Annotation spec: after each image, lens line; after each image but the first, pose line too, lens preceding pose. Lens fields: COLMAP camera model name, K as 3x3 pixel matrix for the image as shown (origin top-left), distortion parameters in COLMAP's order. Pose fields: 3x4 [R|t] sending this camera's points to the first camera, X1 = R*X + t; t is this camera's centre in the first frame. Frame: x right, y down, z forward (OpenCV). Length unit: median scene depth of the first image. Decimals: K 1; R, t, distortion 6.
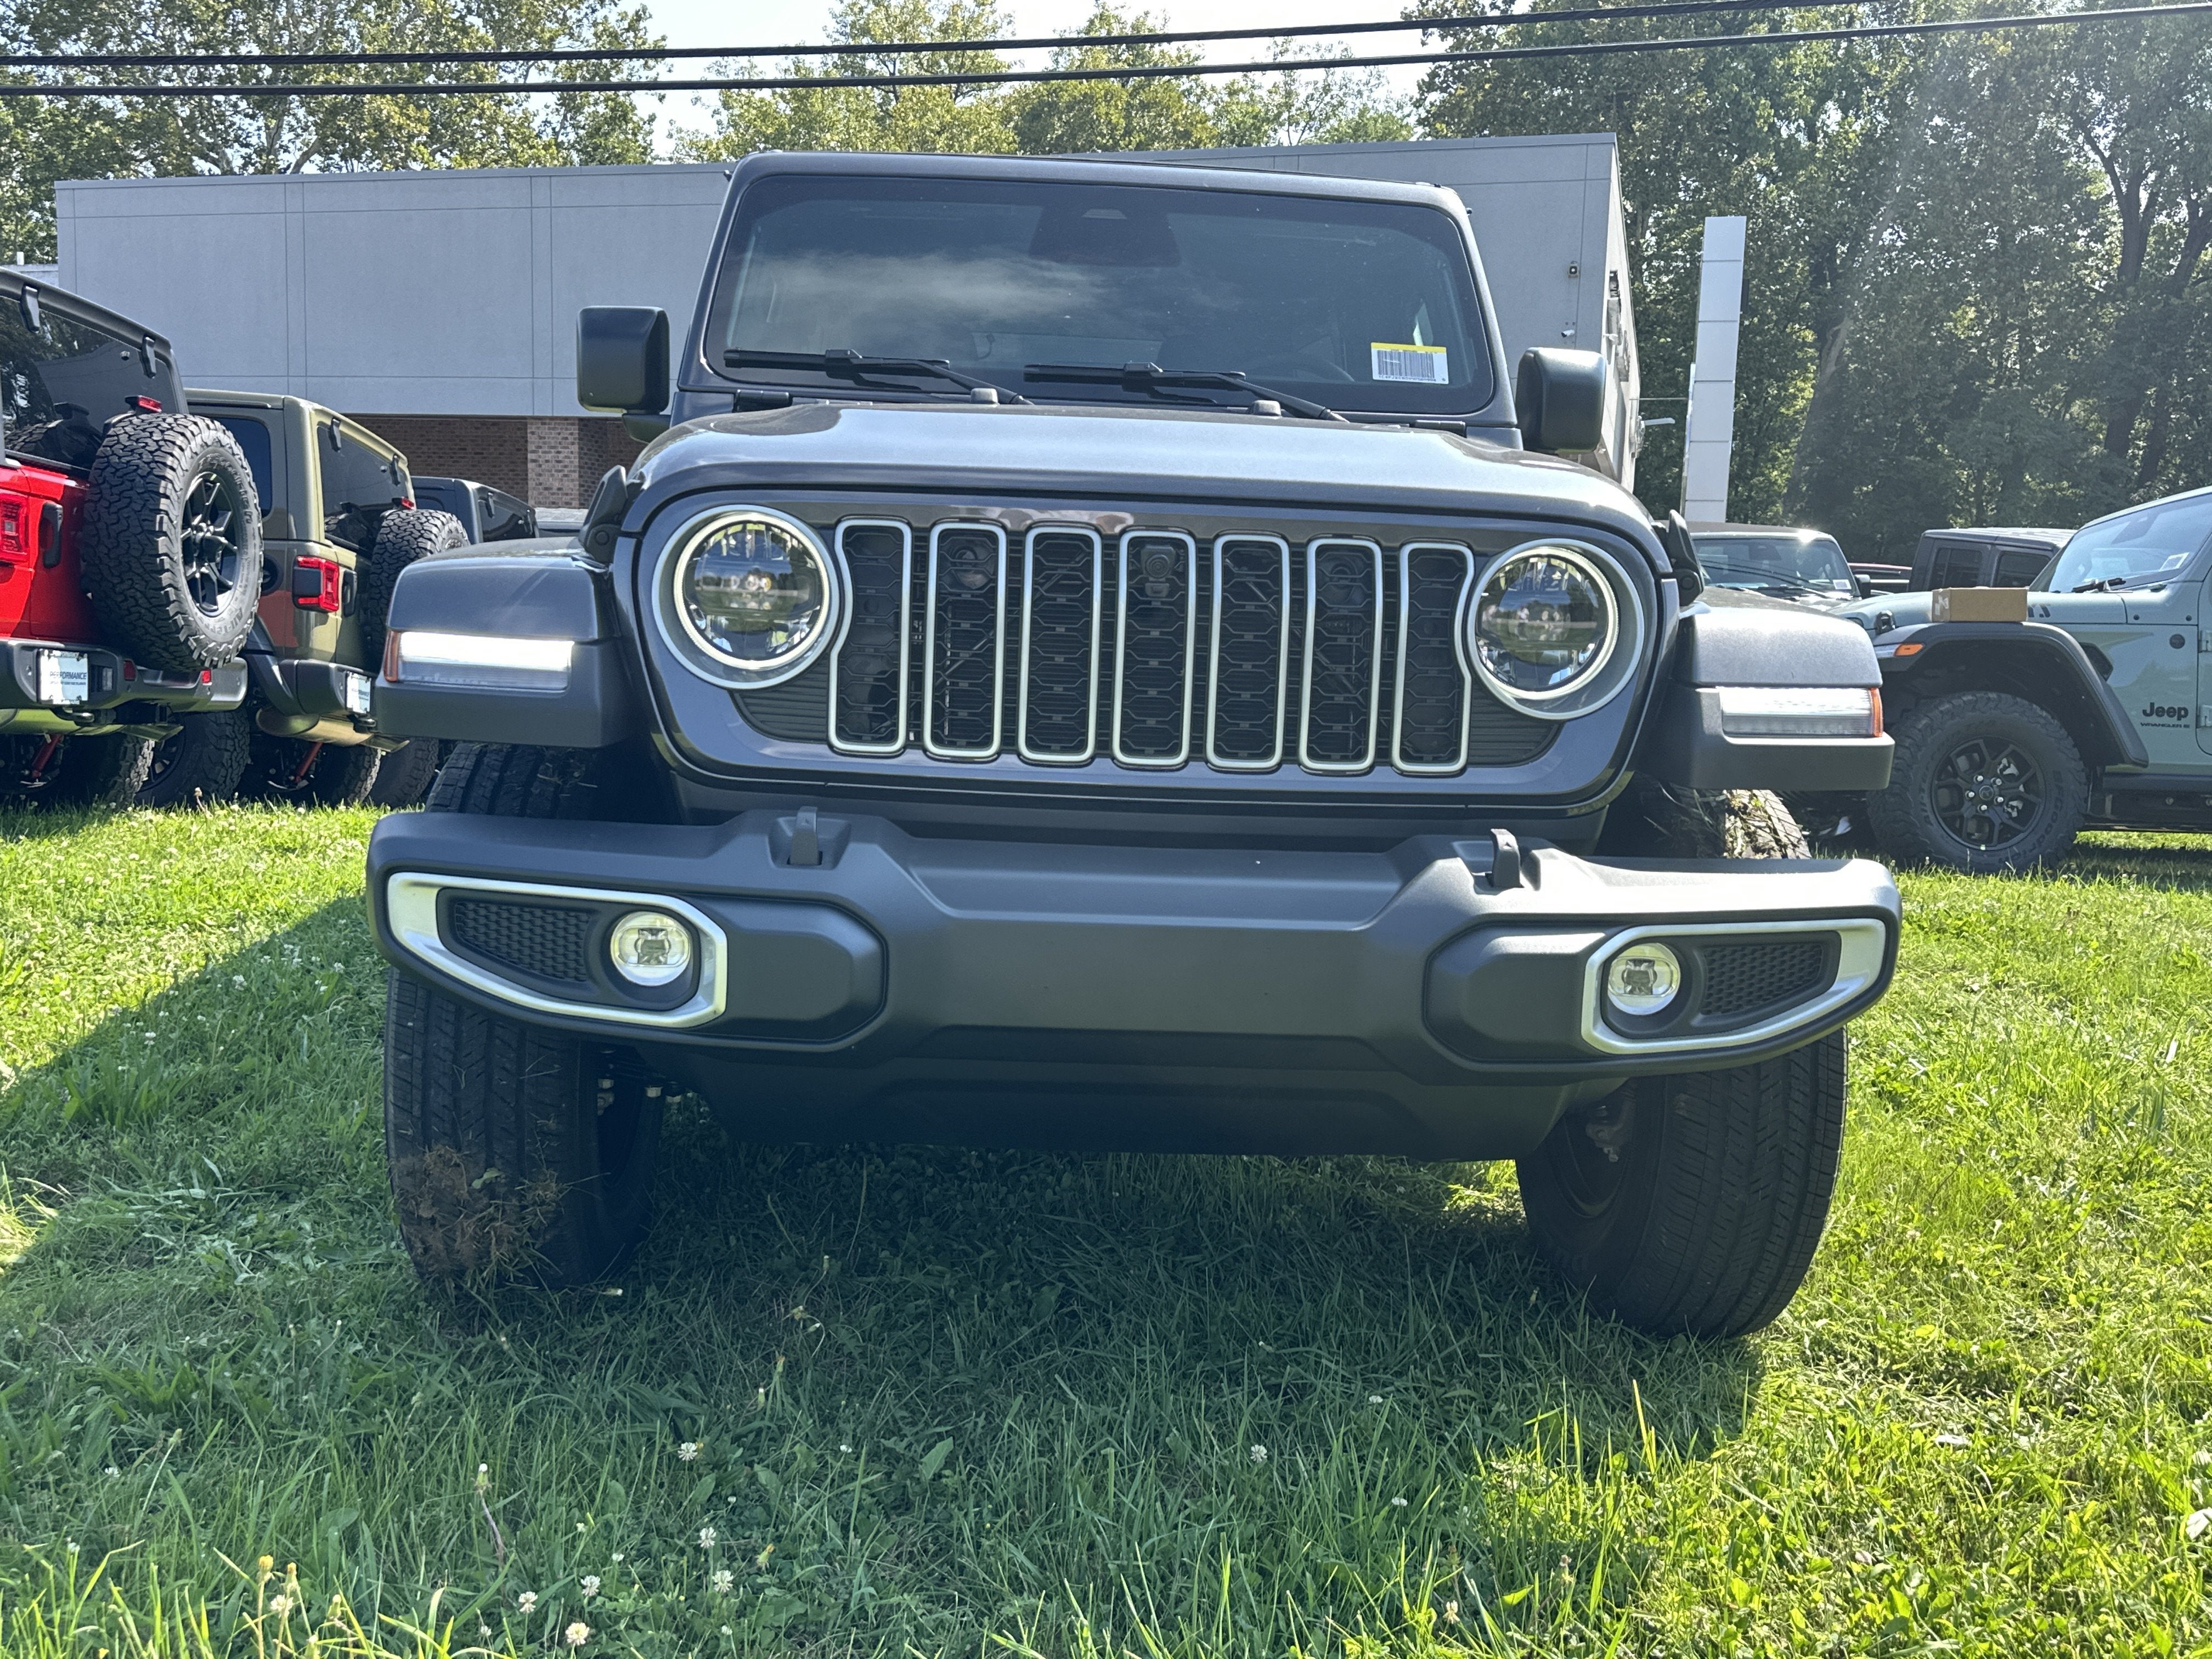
lens RADIAL K [[2042.0, 0, 1091.7], [0, 2042.0, 821.6], [0, 0, 1]] dist [0.146481, -0.300077]
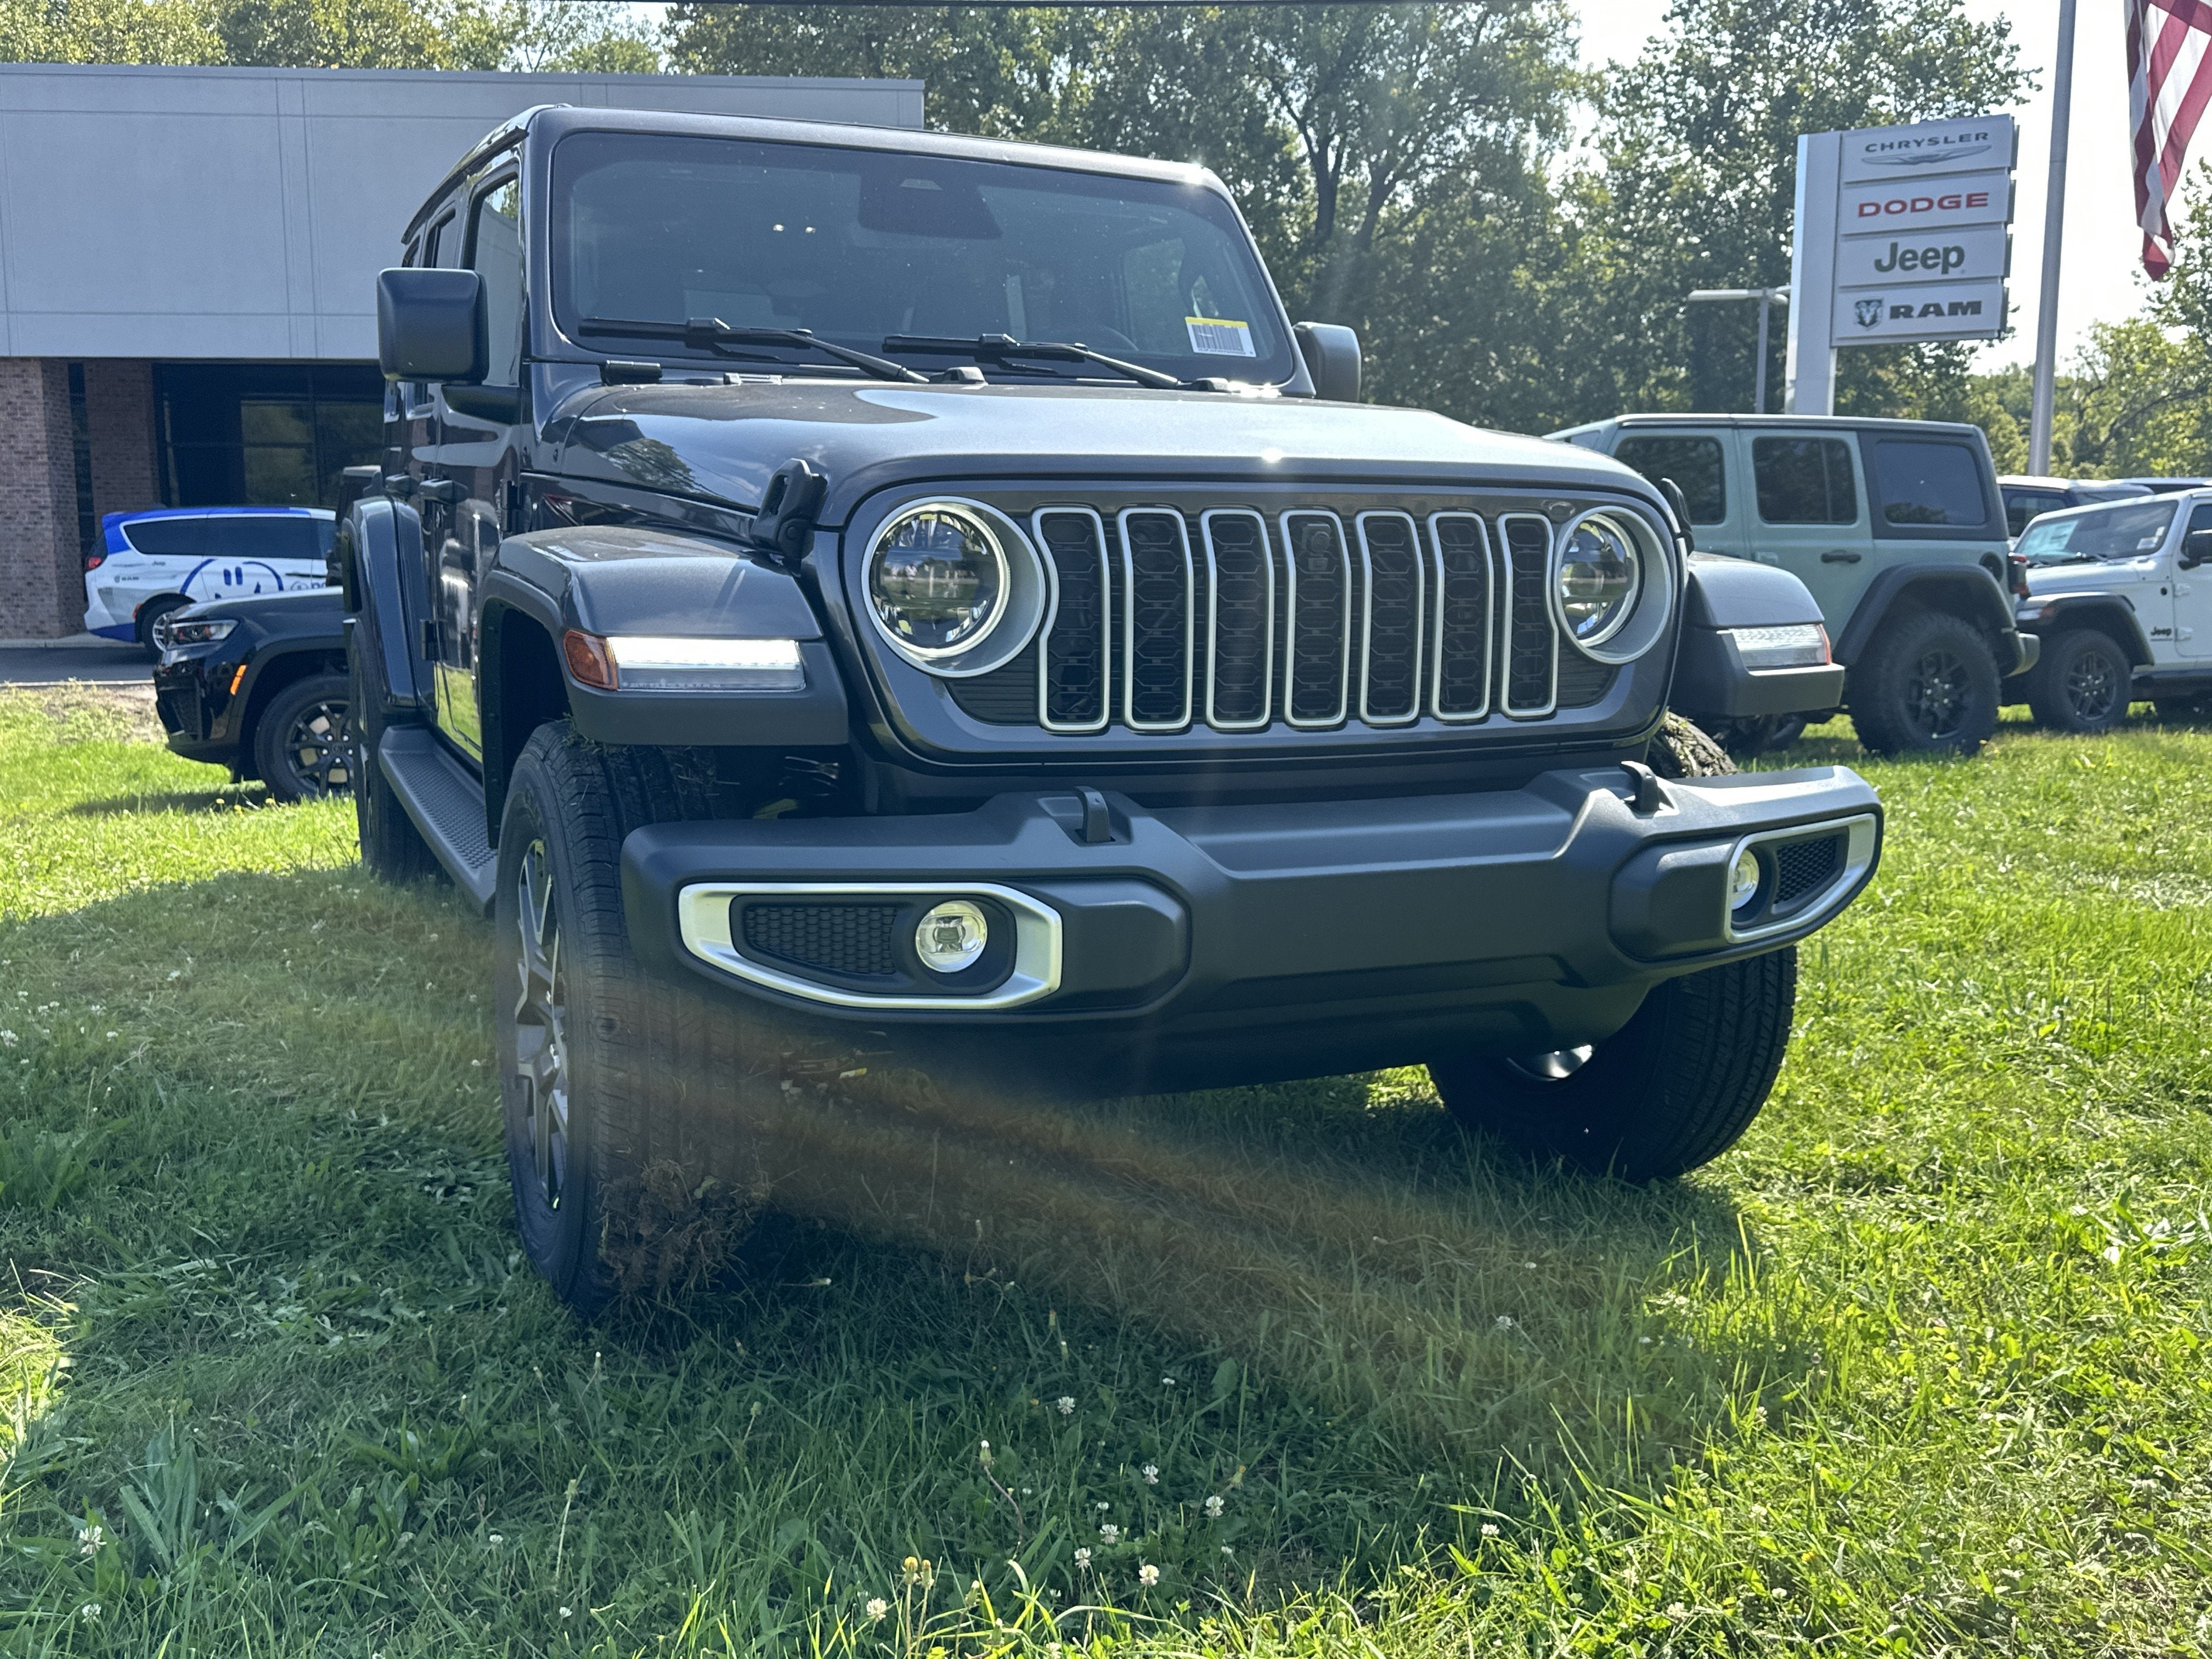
lens RADIAL K [[2082.2, 0, 1275.9], [0, 2082.2, 842.9], [0, 0, 1]] dist [-0.045218, 0.005954]
pose [[0.932653, -0.085883, 0.350404, -0.387551], [0.075914, 0.996225, 0.042115, -0.014195], [-0.352698, -0.012678, 0.935651, -0.021086]]
